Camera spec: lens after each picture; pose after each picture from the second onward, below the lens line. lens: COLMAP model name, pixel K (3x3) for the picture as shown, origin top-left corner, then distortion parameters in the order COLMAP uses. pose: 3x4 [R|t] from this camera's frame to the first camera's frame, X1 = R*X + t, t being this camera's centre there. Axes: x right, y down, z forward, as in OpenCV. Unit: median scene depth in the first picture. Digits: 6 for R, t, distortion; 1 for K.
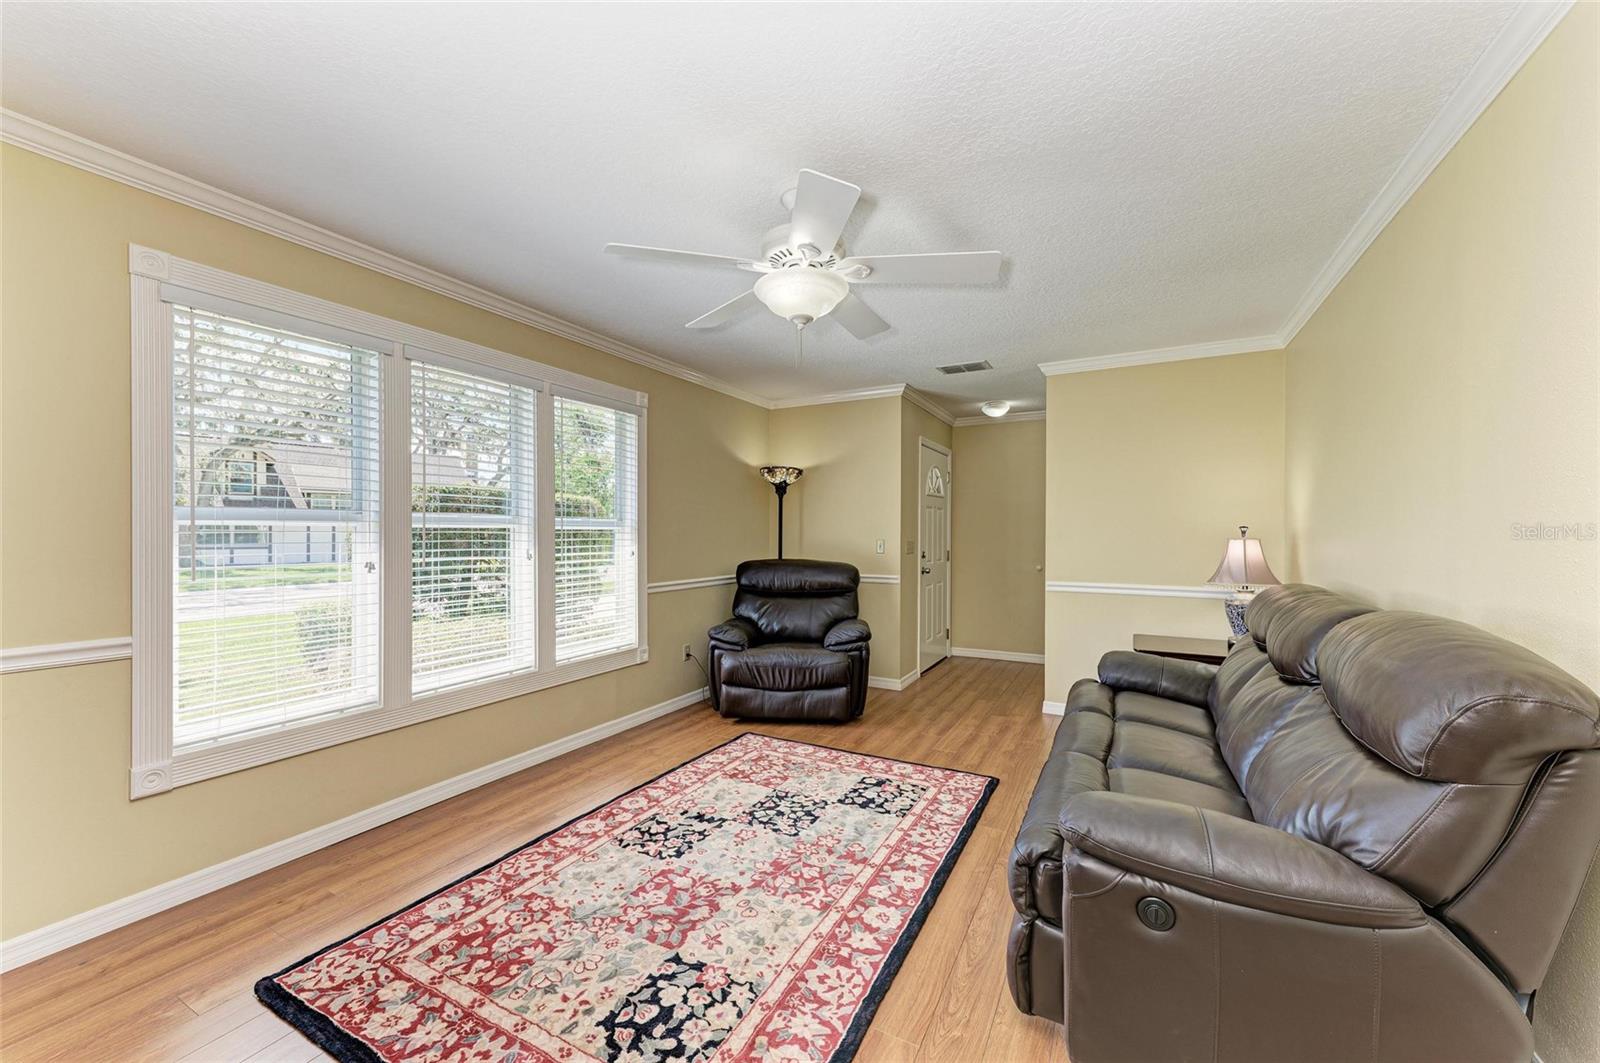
lens RADIAL K [[614.8, 0, 790.7], [0, 614.8, 533.7], [0, 0, 1]] dist [0.000889, -0.000280]
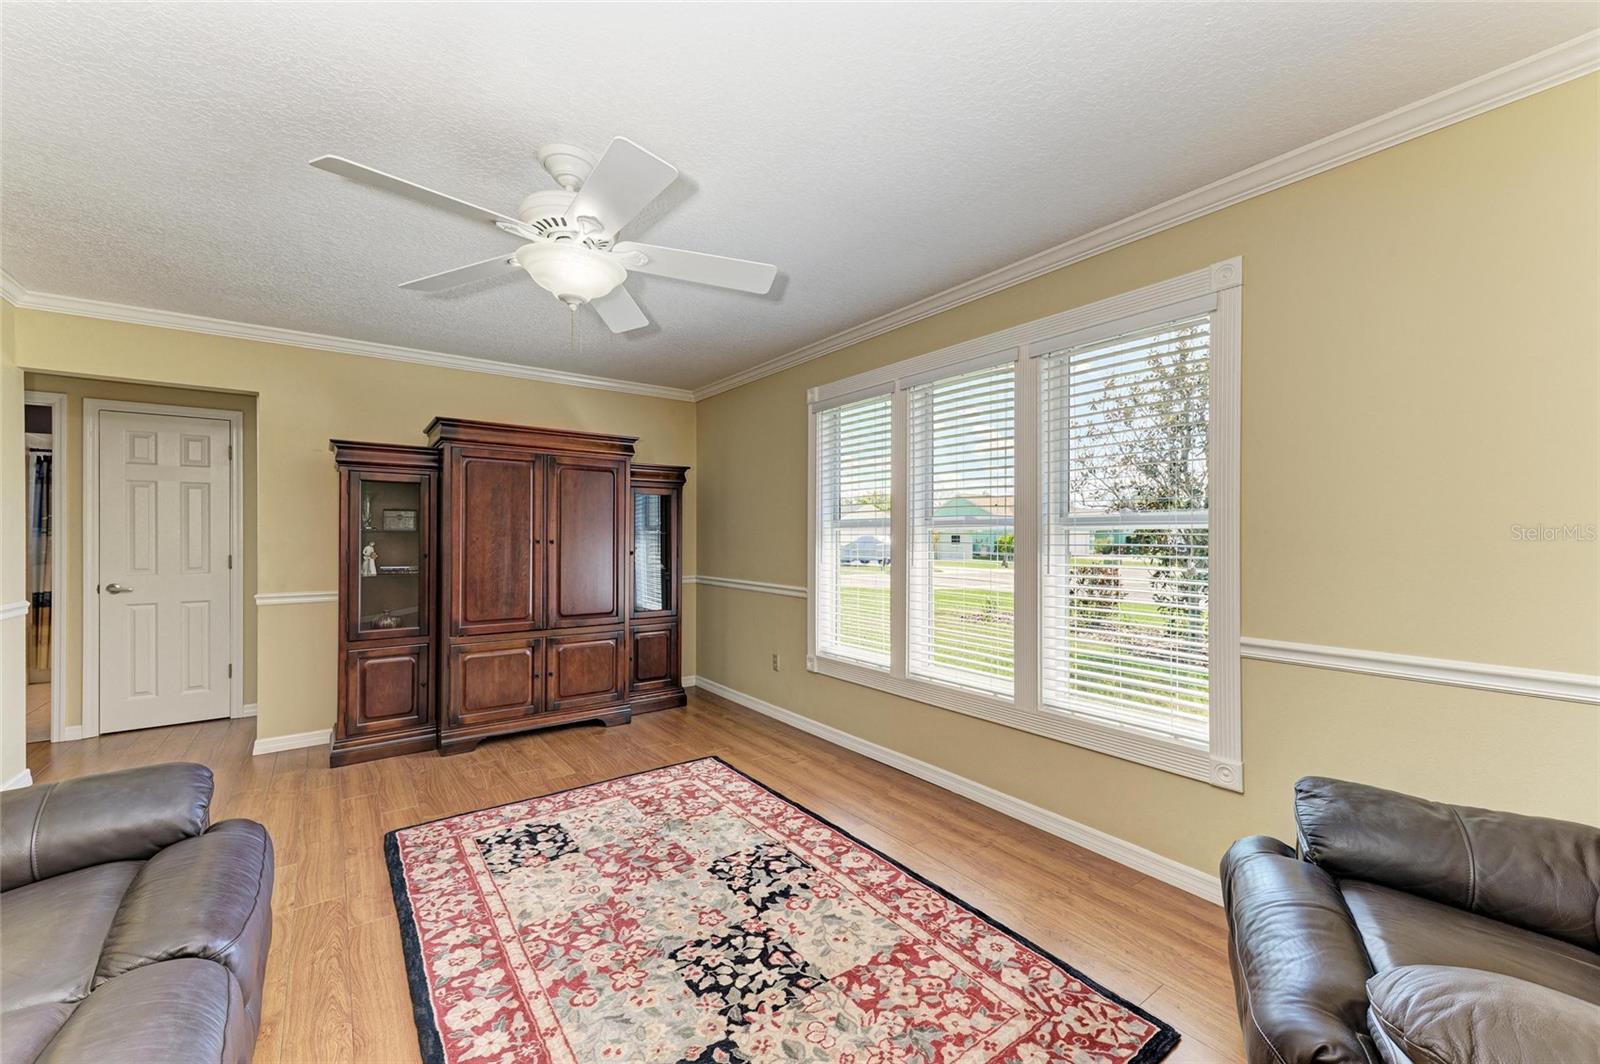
lens RADIAL K [[614.8, 0, 790.7], [0, 614.8, 534.2], [0, 0, 1]] dist [0.000889, -0.000280]
pose [[-0.405993, -0.001997, -0.913874, 0.649439], [-0.007942, 0.999968, 0.001343, 0.000838], [0.913842, 0.007803, -0.405996, 1.518215]]
